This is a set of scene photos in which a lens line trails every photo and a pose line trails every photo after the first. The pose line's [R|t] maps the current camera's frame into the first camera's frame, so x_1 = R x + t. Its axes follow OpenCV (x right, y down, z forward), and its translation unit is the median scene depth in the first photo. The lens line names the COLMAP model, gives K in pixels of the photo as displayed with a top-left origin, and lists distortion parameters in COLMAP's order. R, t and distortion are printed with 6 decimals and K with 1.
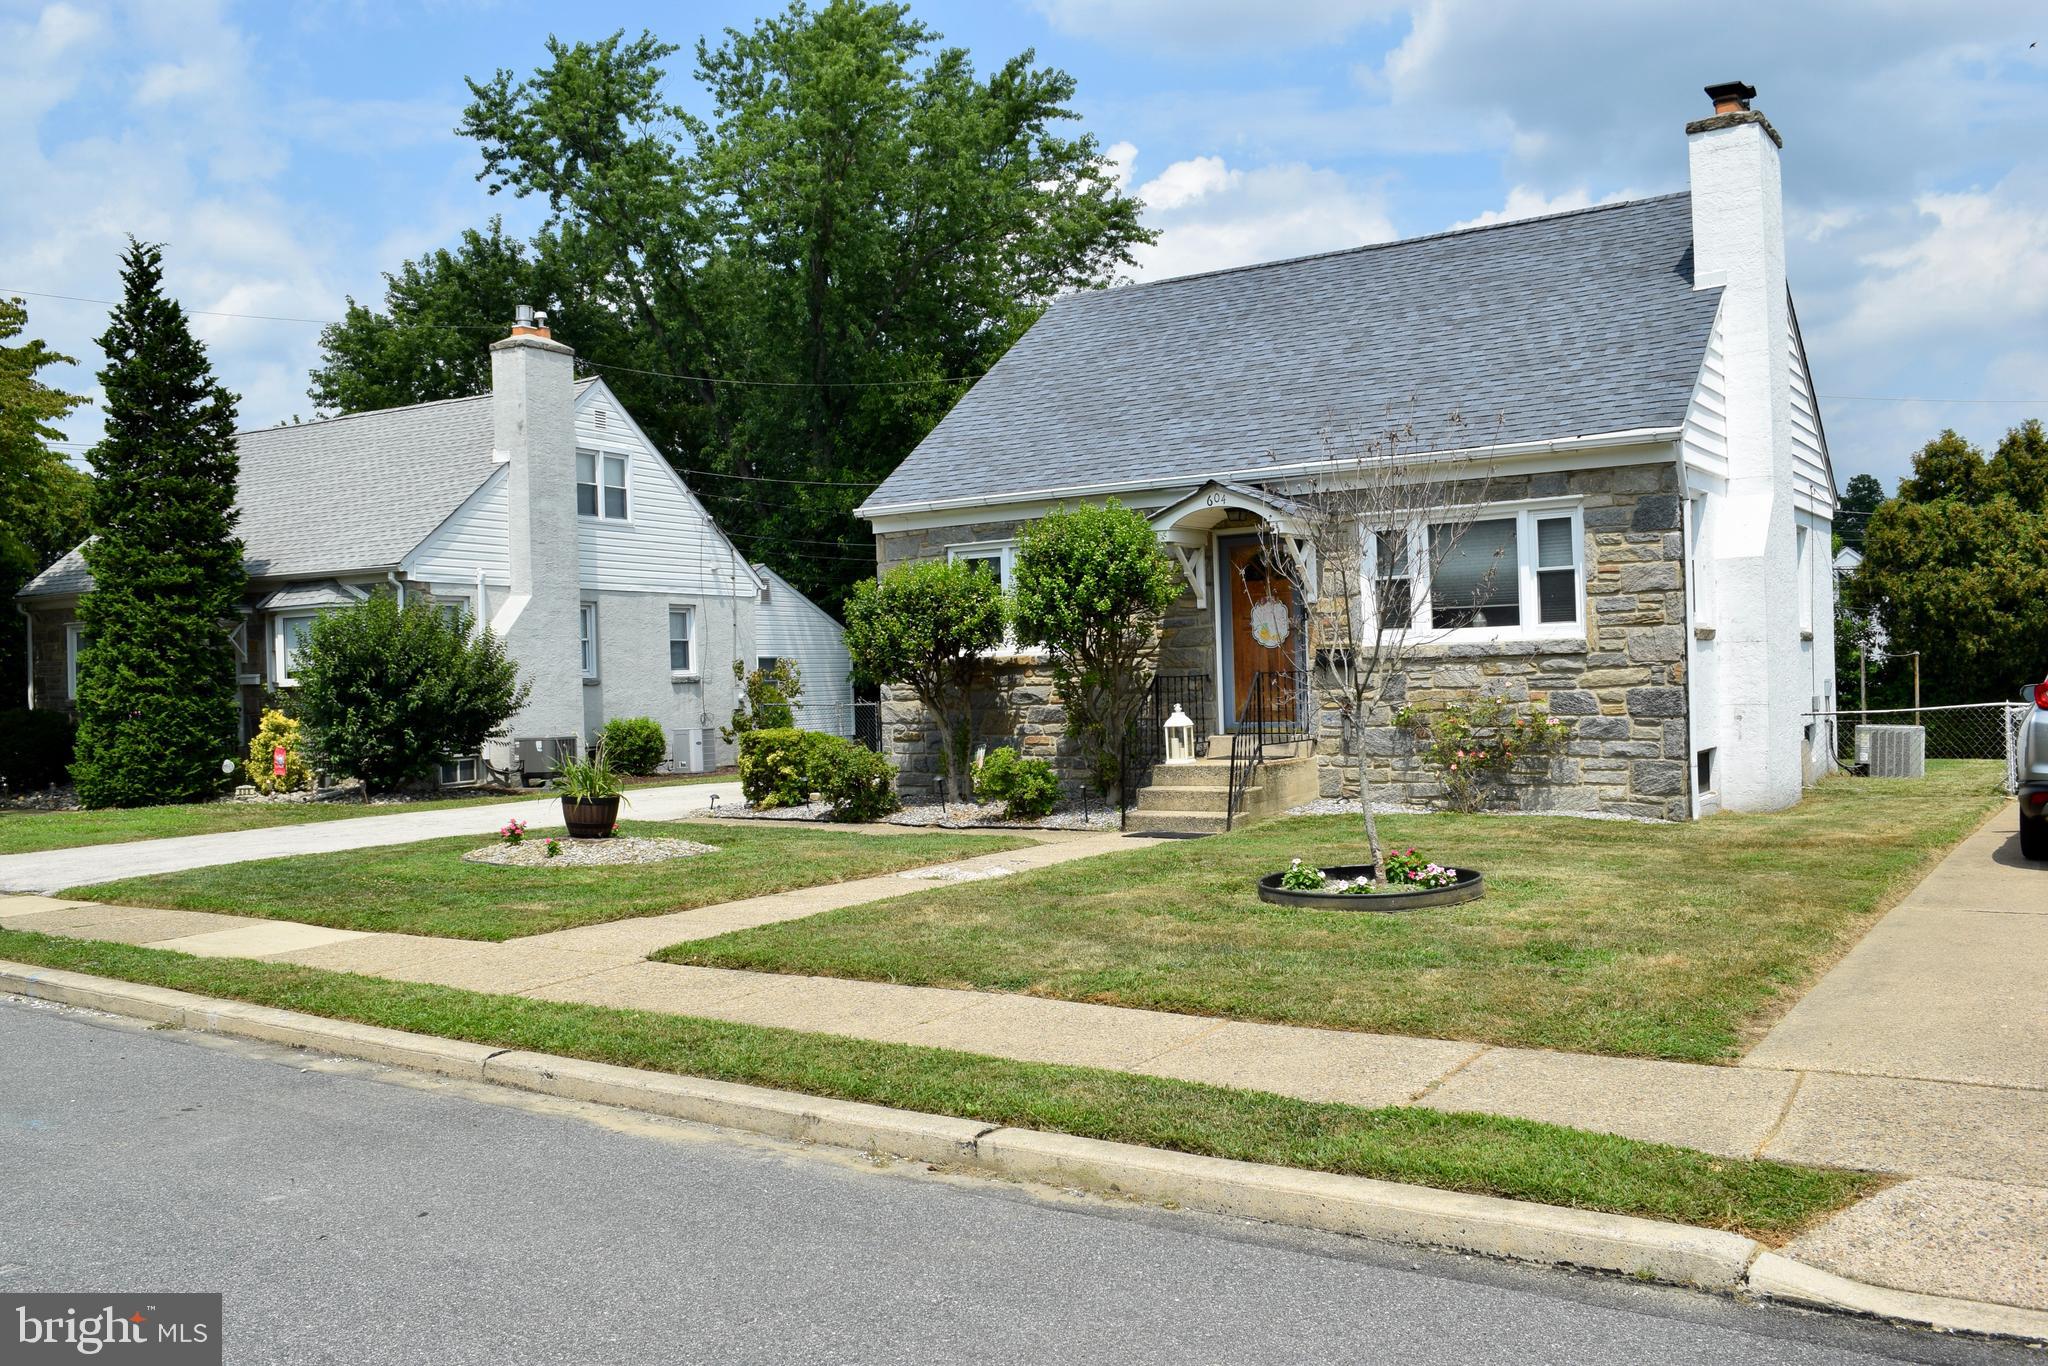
lens RADIAL K [[1741.9, 0, 1024.0], [0, 1741.9, 683.0], [0, 0, 1]] dist [-0.074172, -0.002192]
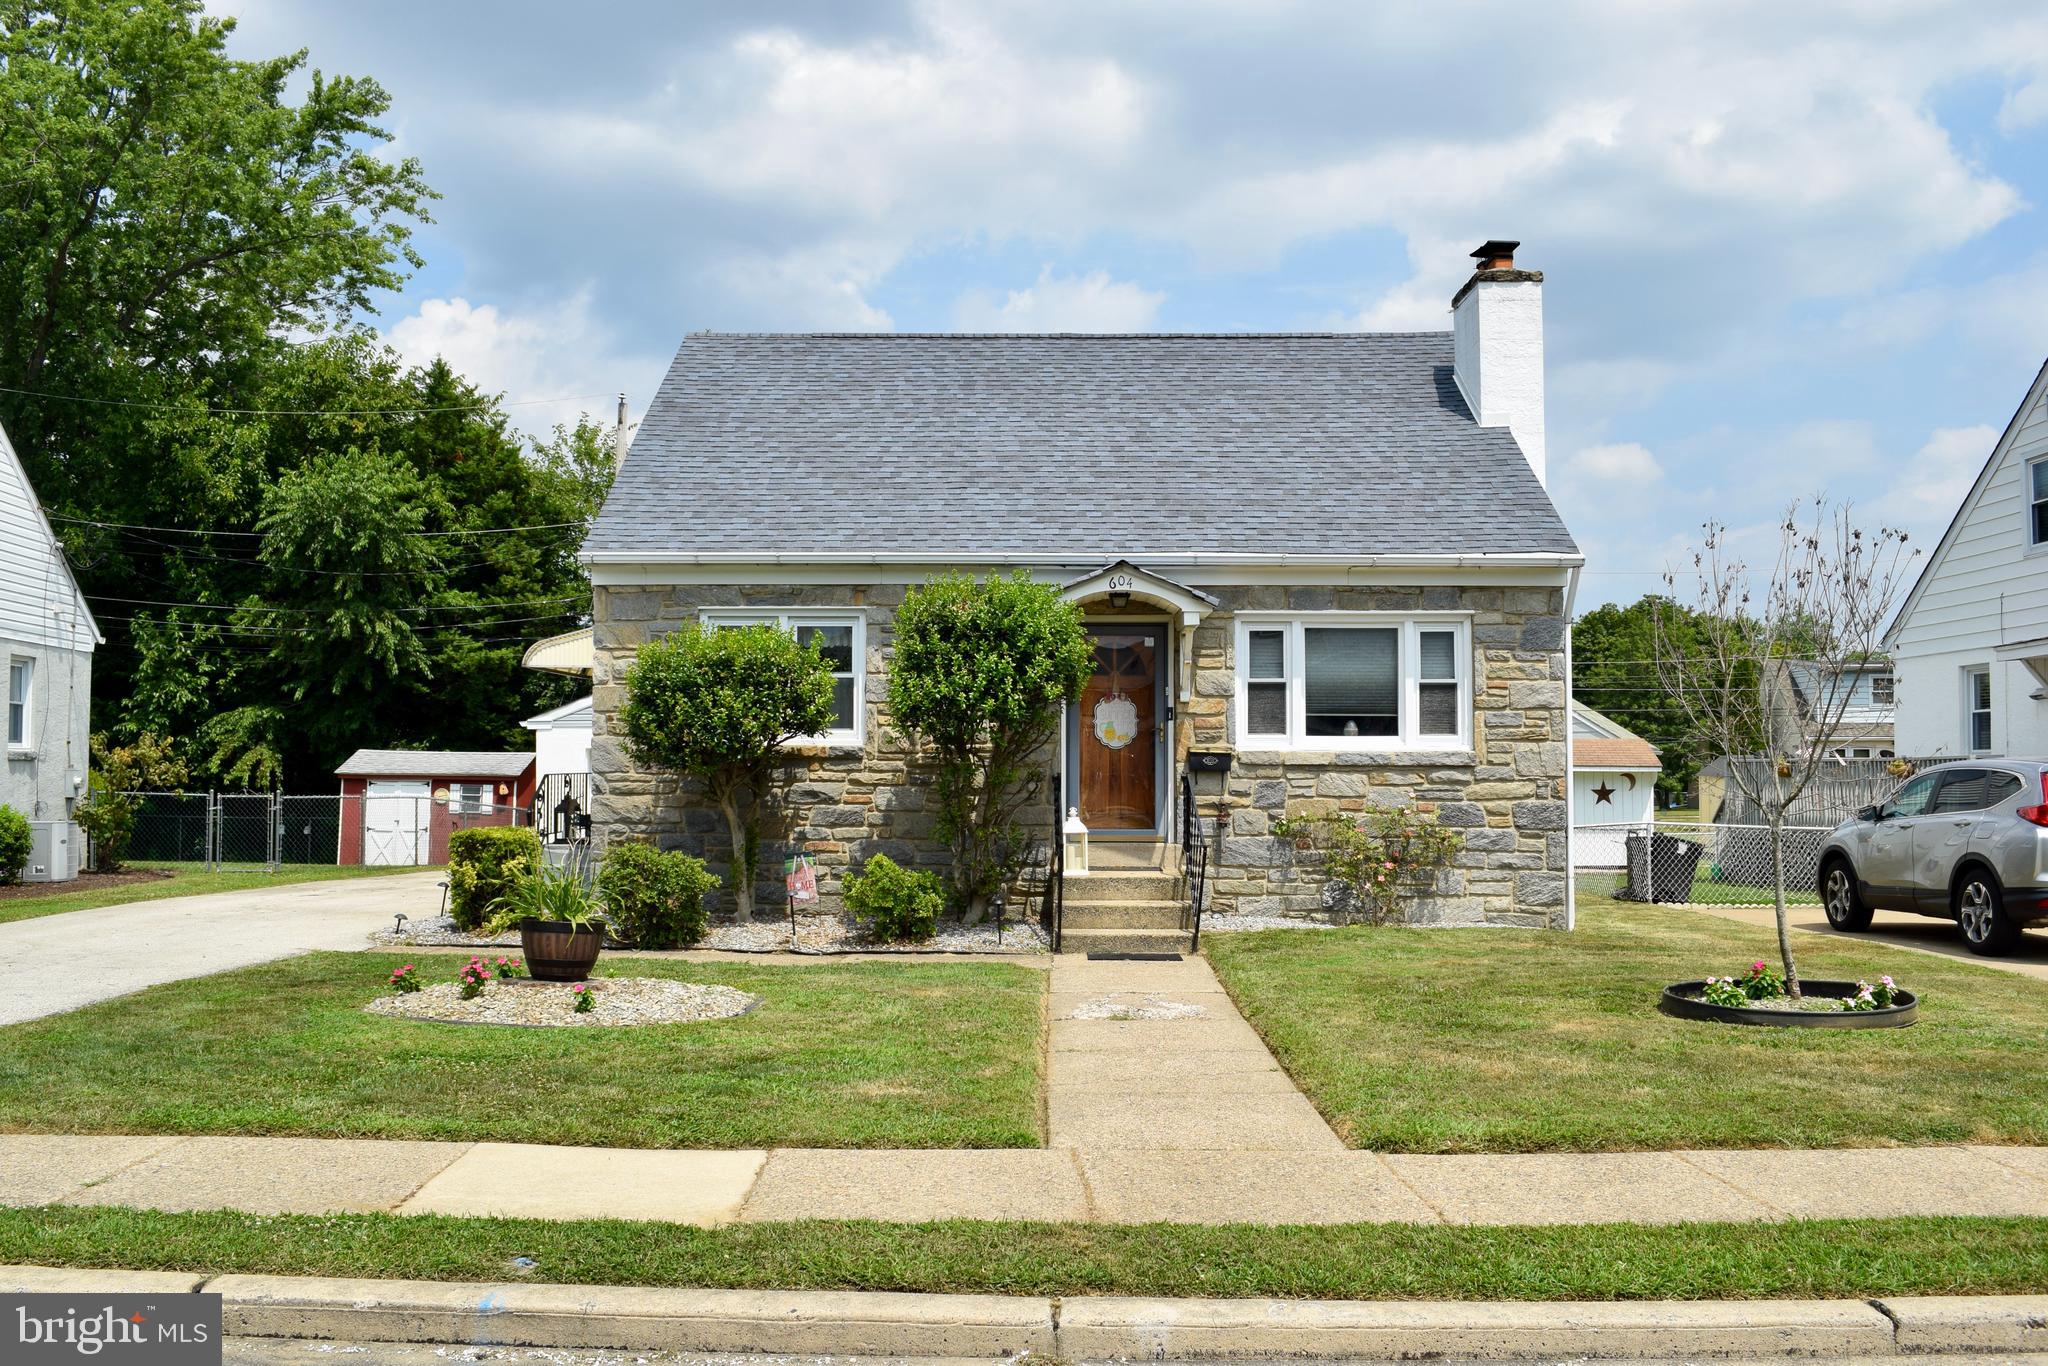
lens RADIAL K [[1741.9, 0, 1024.0], [0, 1741.9, 683.0], [0, 0, 1]] dist [-0.074172, -0.002192]
pose [[0.835410, 0.061463, 0.546179, -0.436086], [-0.026758, 0.997098, -0.071278, 0.013140], [-0.548975, 0.044931, 0.834630, 0.280129]]
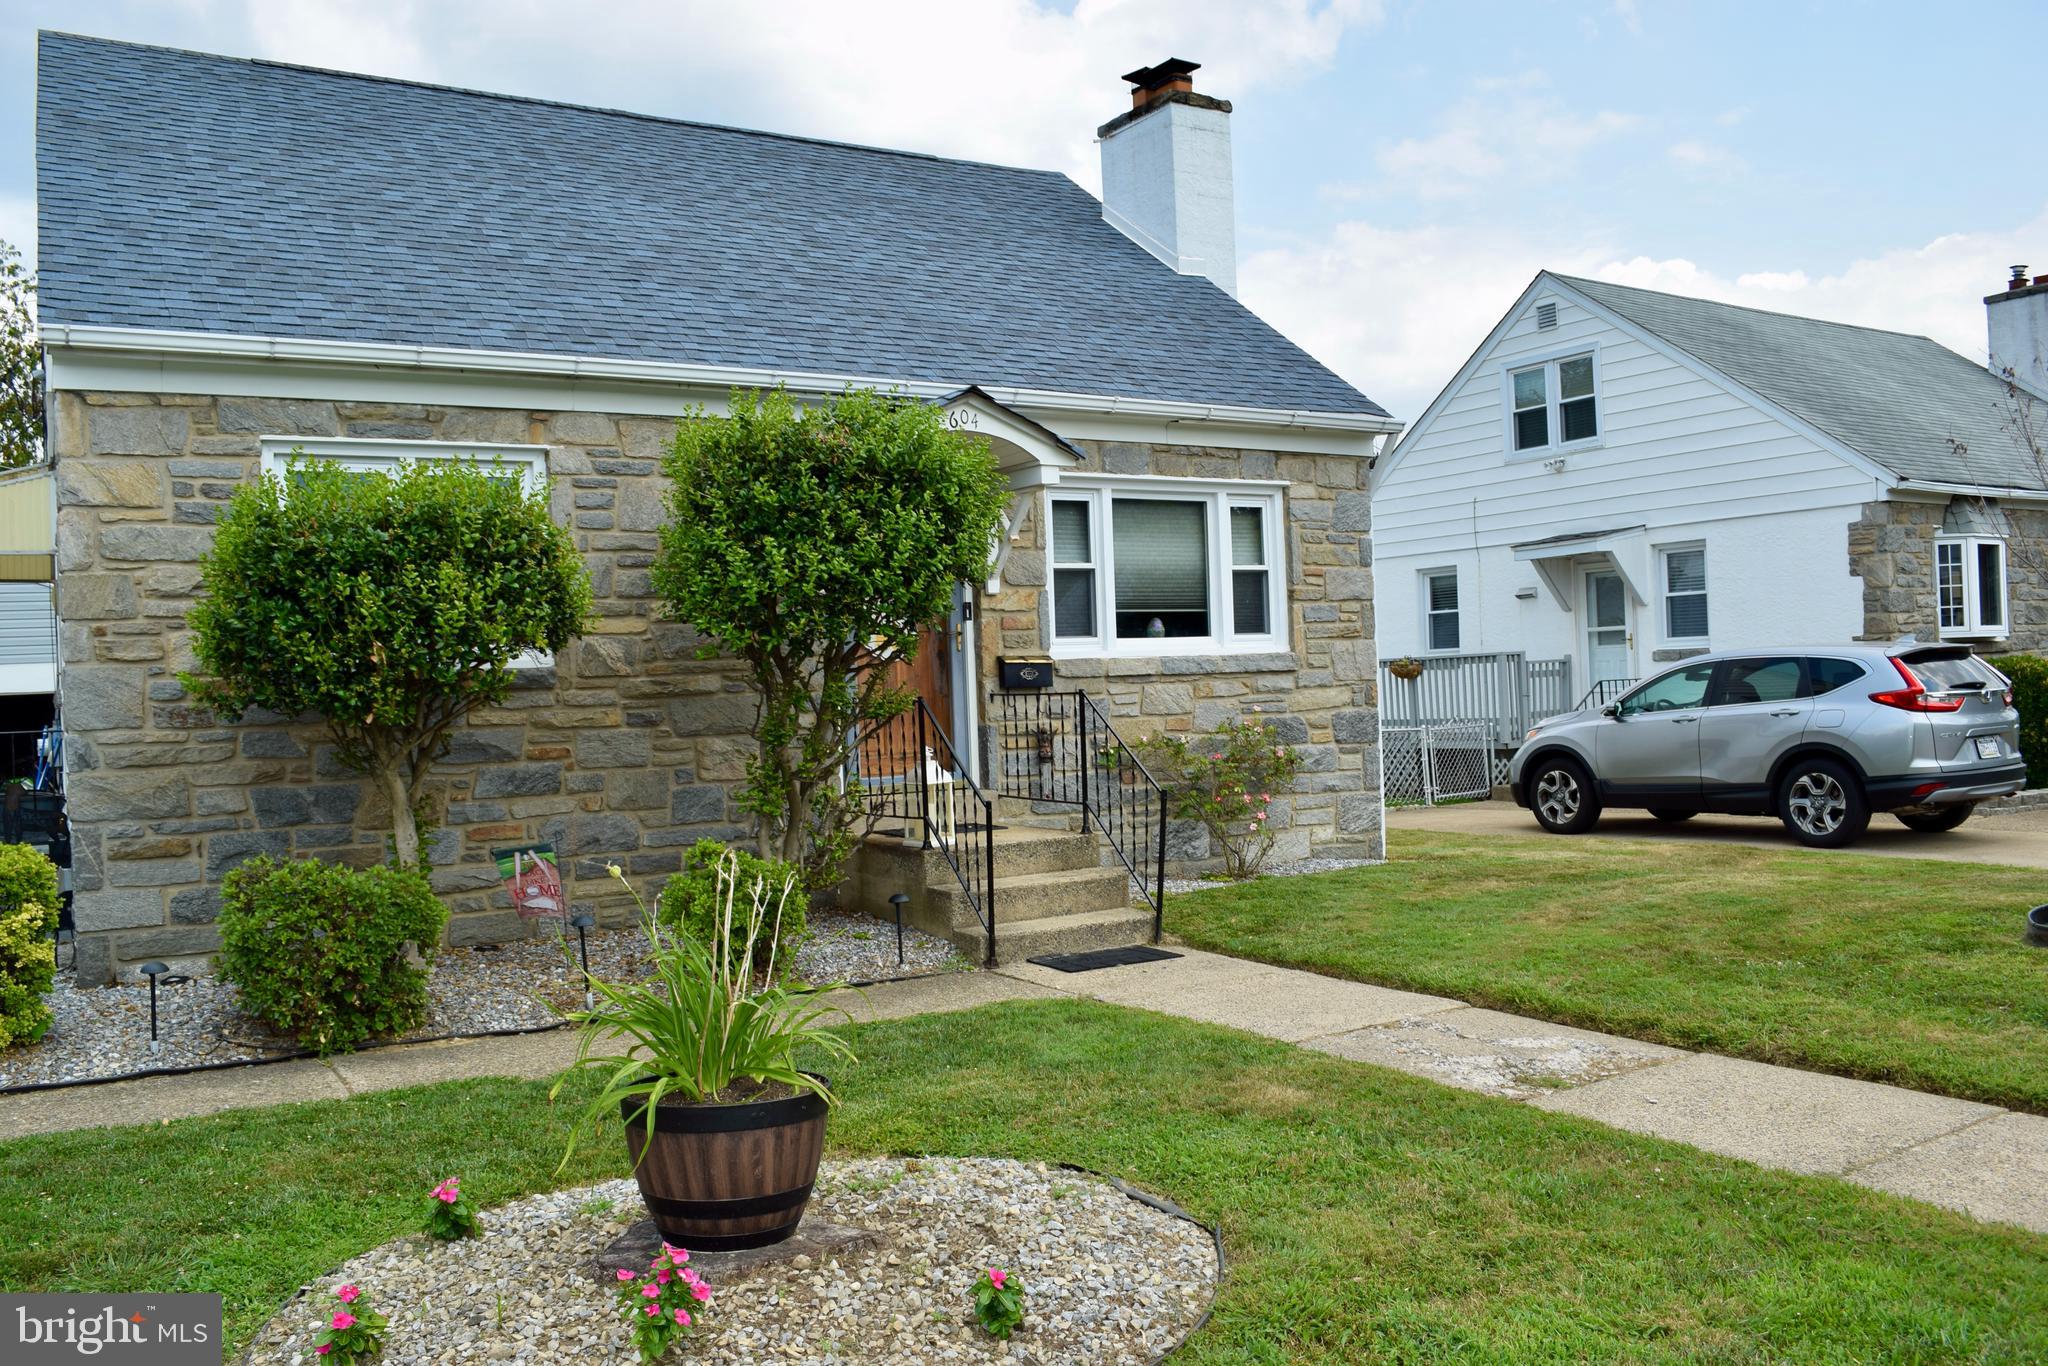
lens RADIAL K [[1619.1, 0, 1015.1], [0, 1619.1, 689.0], [0, 0, 1]] dist [-0.086506, 0.011099]
pose [[0.414823, 0.012404, 0.909818, -0.422935], [0.028084, 0.999256, -0.026428, 0.008193], [-0.909469, 0.036514, 0.414166, 0.766052]]
